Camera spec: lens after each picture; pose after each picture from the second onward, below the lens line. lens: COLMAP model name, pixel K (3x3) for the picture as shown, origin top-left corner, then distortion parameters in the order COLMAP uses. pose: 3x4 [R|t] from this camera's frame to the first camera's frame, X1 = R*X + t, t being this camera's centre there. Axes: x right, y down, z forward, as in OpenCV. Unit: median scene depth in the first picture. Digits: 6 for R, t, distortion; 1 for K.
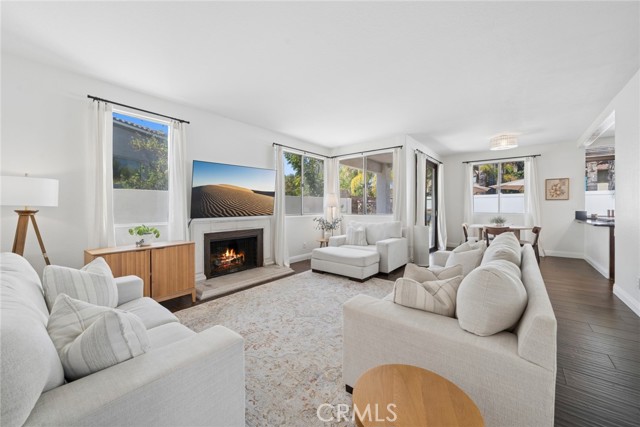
lens RADIAL K [[245.7, 0, 320.0], [0, 245.7, 213.5], [0, 0, 1]] dist [-0.002600, -0.000115]
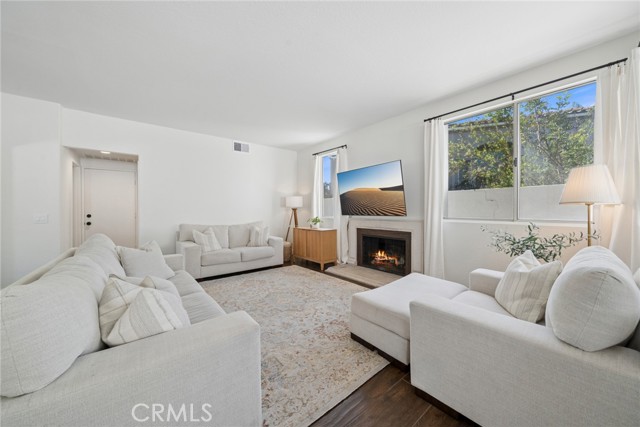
lens RADIAL K [[237.5, 0, 320.0], [0, 237.5, 213.5], [0, 0, 1]] dist [-0.000087, 0.000074]
pose [[-0.221159, 0.016014, -0.975106, 0.722895], [-0.027638, 0.999361, 0.022681, -0.012897], [0.974846, 0.031966, -0.220575, 1.060184]]
